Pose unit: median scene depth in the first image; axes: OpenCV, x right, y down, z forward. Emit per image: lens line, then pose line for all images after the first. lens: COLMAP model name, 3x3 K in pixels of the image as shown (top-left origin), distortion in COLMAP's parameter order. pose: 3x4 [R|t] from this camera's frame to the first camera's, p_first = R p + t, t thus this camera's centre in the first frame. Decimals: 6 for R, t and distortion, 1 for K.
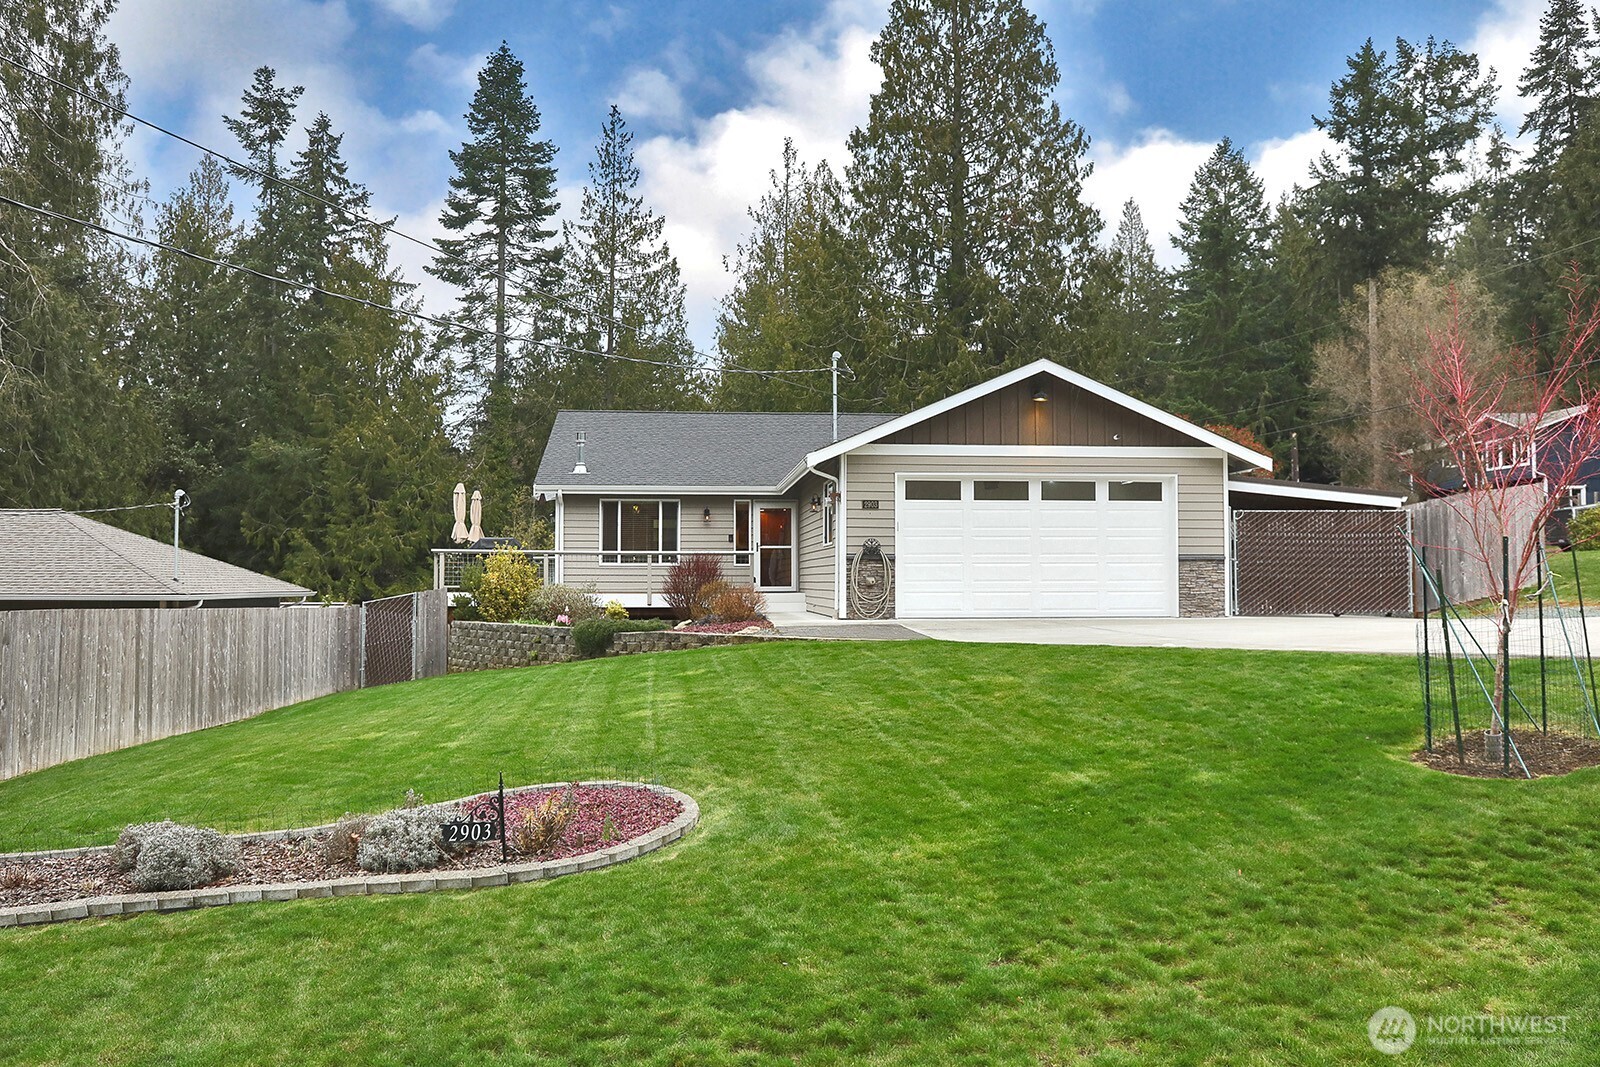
lens RADIAL K [[1290.0, 0, 800.0], [0, 1290.0, 533.5], [0, 0, 1]] dist [-0.010177, -0.004581]
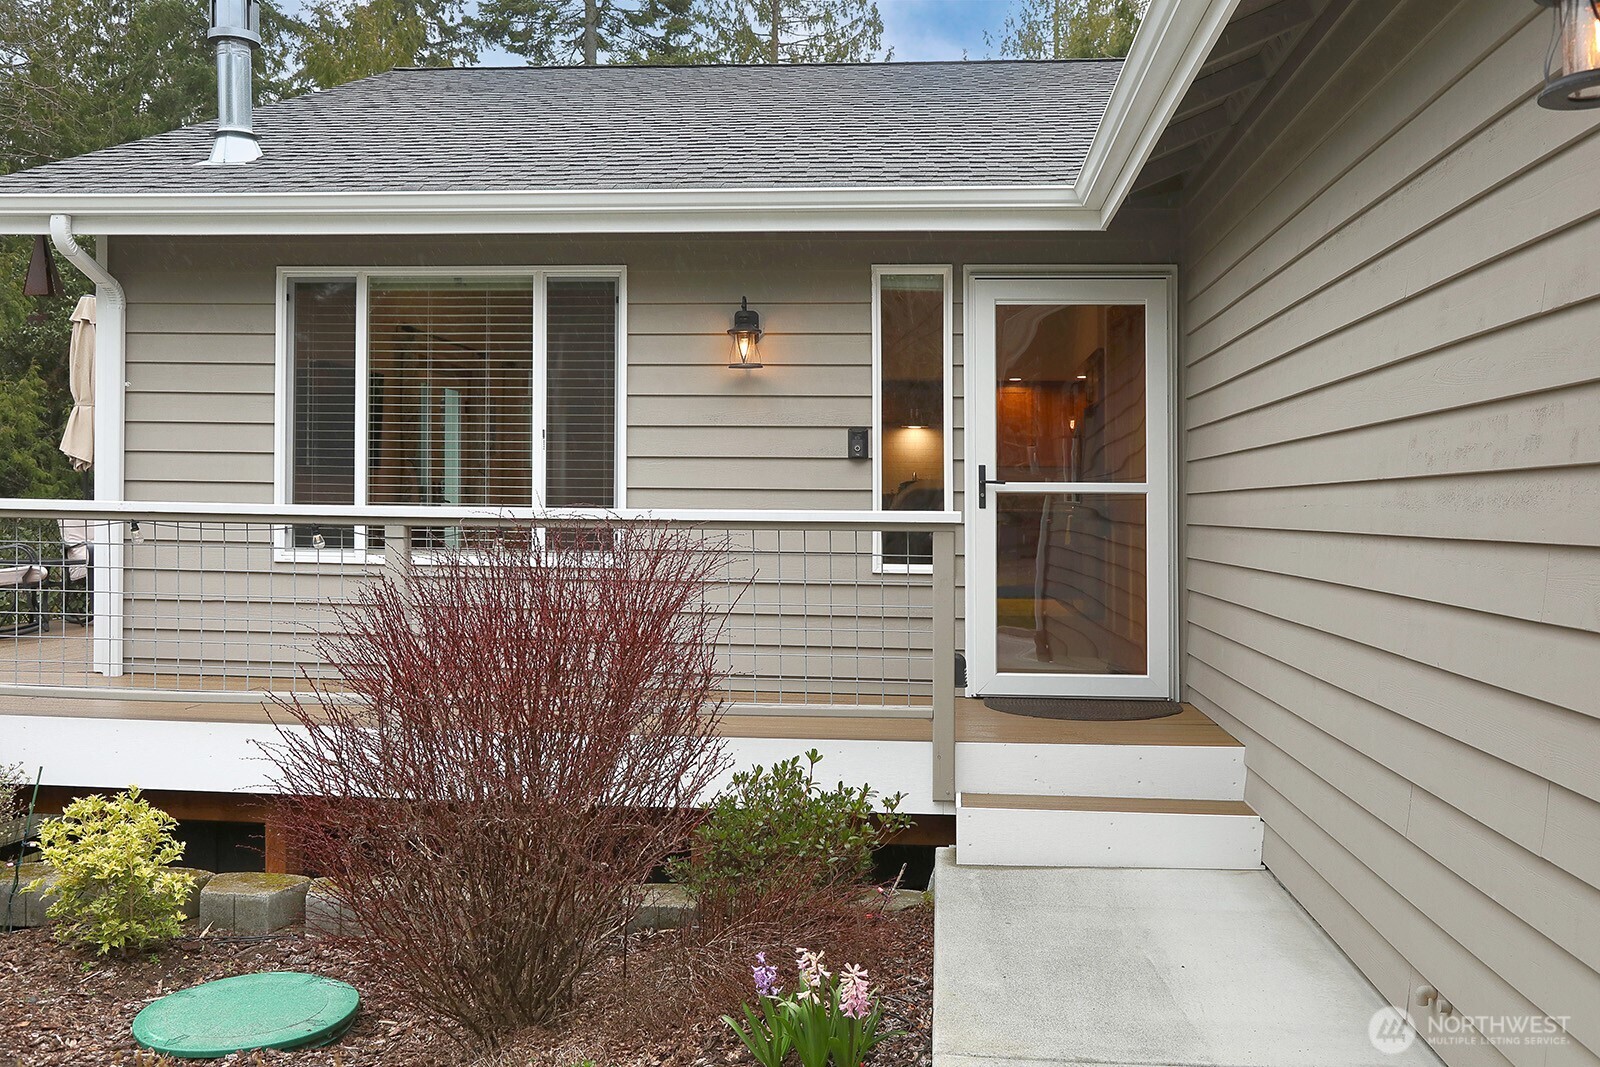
lens RADIAL K [[1493.6, 0, 800.0], [0, 1493.6, 533.5], [0, 0, 1]] dist [0.005154, 0.002280]
pose [[0.985145, 0.012977, -0.171235, -0.021177], [-0.004728, 0.998812, 0.048492, 0.006417], [0.171661, -0.046962, 0.984036, 0.757901]]
